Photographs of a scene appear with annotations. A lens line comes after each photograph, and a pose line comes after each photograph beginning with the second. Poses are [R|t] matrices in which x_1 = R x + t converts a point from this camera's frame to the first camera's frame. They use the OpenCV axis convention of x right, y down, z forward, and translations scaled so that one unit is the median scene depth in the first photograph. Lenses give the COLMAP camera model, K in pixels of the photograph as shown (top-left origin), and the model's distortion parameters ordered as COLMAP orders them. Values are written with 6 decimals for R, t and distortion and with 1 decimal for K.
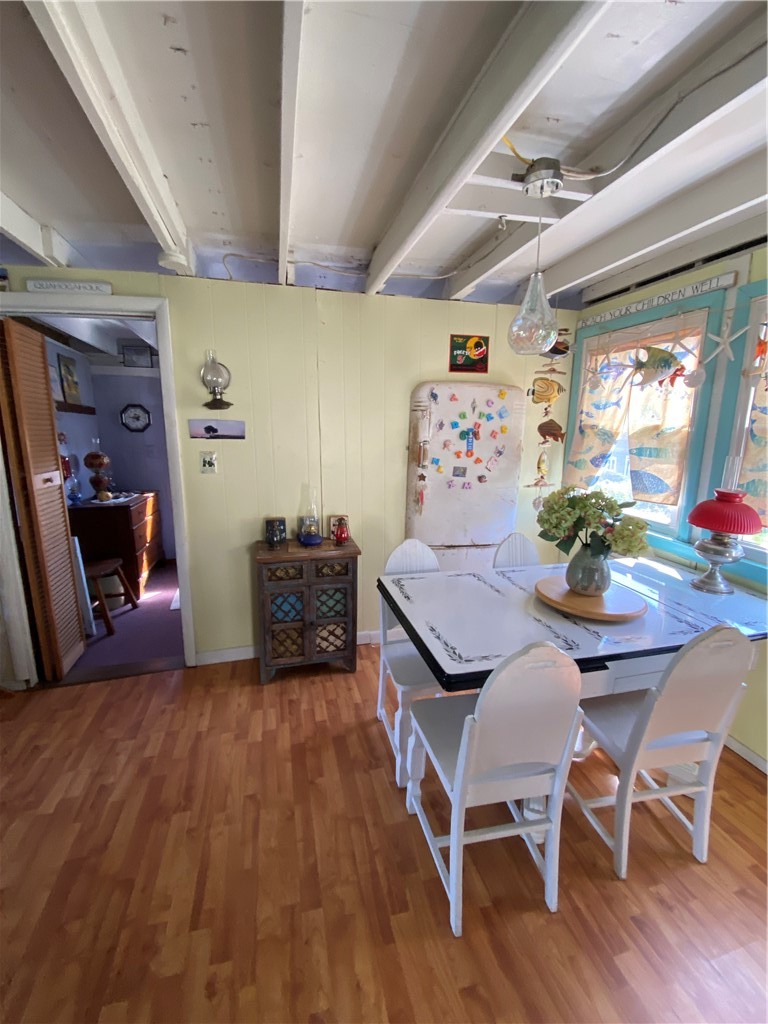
lens RADIAL K [[411.4, 0, 379.8], [0, 411.4, 511.8], [0, 0, 1]] dist [0.026383, -0.026434]
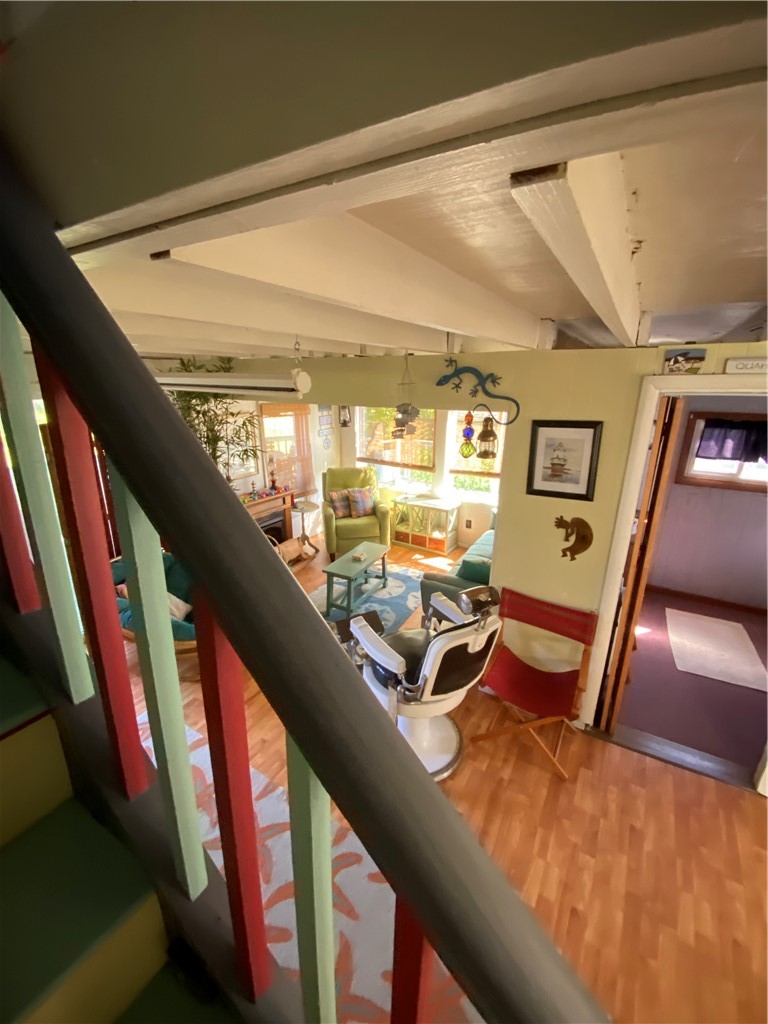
lens RADIAL K [[414.8, 0, 388.3], [0, 414.8, 511.2], [0, 0, 1]] dist [0.016379, -0.018814]
pose [[0.700943, 0.213174, -0.680614, -0.550342], [-0.136506, 0.976744, 0.165340, -0.234367], [0.700032, -0.022986, 0.713742, -0.133518]]
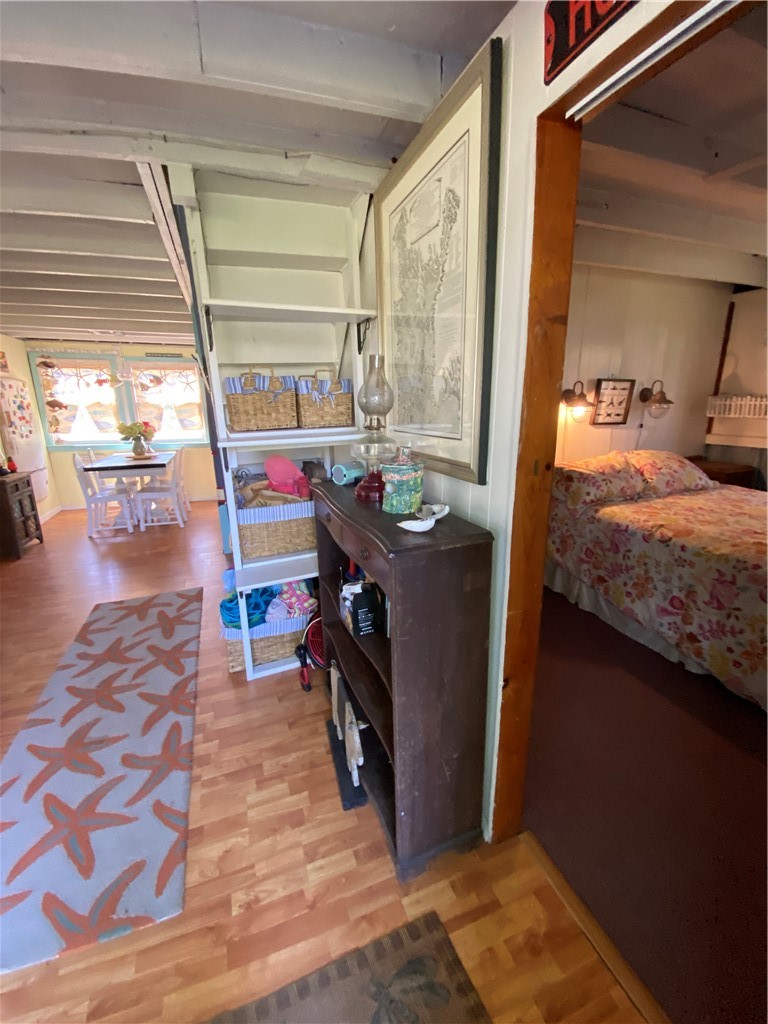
lens RADIAL K [[414.5, 0, 380.4], [0, 414.5, 508.4], [0, 0, 1]] dist [0.013883, -0.018583]
pose [[-0.100649, -0.251403, 0.962635, -1.890537], [0.206172, 0.941276, 0.267381, 0.071698], [-0.973326, 0.225380, -0.042906, -0.370035]]
